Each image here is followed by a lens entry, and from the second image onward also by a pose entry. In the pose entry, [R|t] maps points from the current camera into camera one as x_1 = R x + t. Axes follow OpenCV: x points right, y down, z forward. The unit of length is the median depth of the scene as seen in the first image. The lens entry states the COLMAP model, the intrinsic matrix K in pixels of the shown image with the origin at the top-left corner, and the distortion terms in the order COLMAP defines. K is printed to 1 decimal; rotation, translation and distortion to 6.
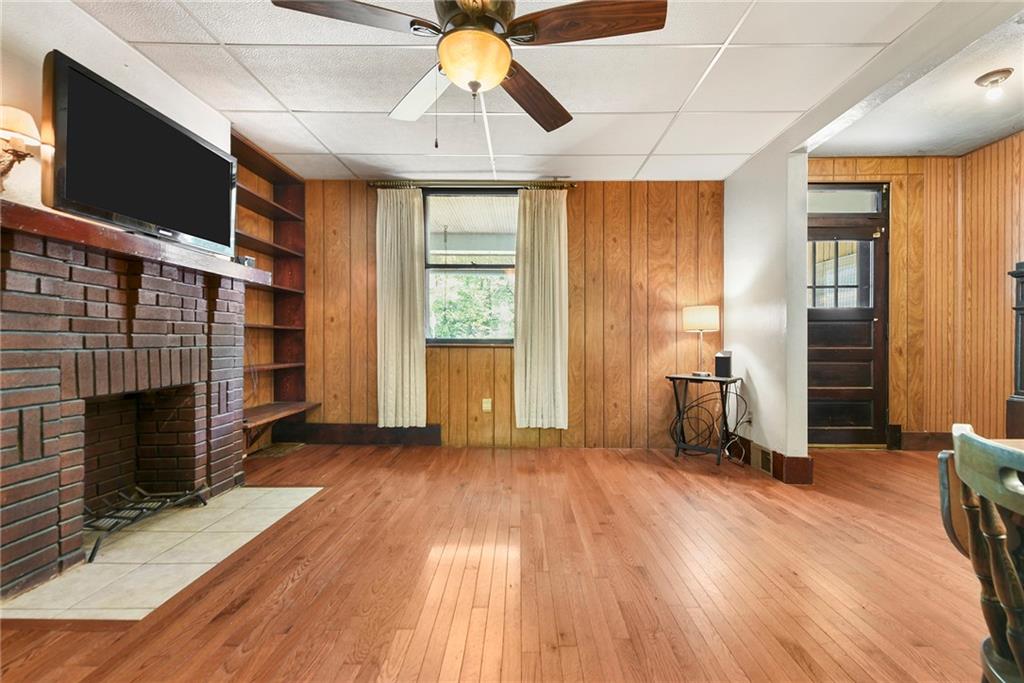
lens RADIAL K [[424.0, 0, 520.9], [0, 424.0, 345.3], [0, 0, 1]] dist [0.003745, -0.001219]
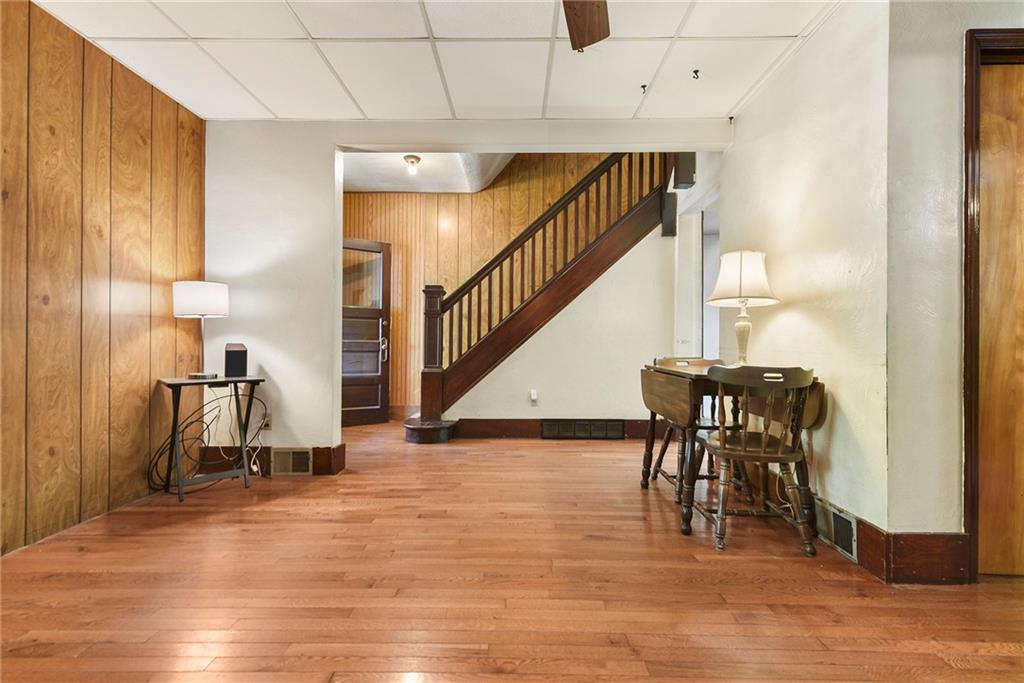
lens RADIAL K [[445.6, 0, 508.0], [0, 445.6, 331.6], [0, 0, 1]] dist [0.006304, -0.002385]
pose [[0.013804, 0.016001, 0.999777, -0.319491], [0.002590, 0.999868, -0.016038, 0.006457], [-0.999901, 0.002810, 0.013761, 0.449177]]
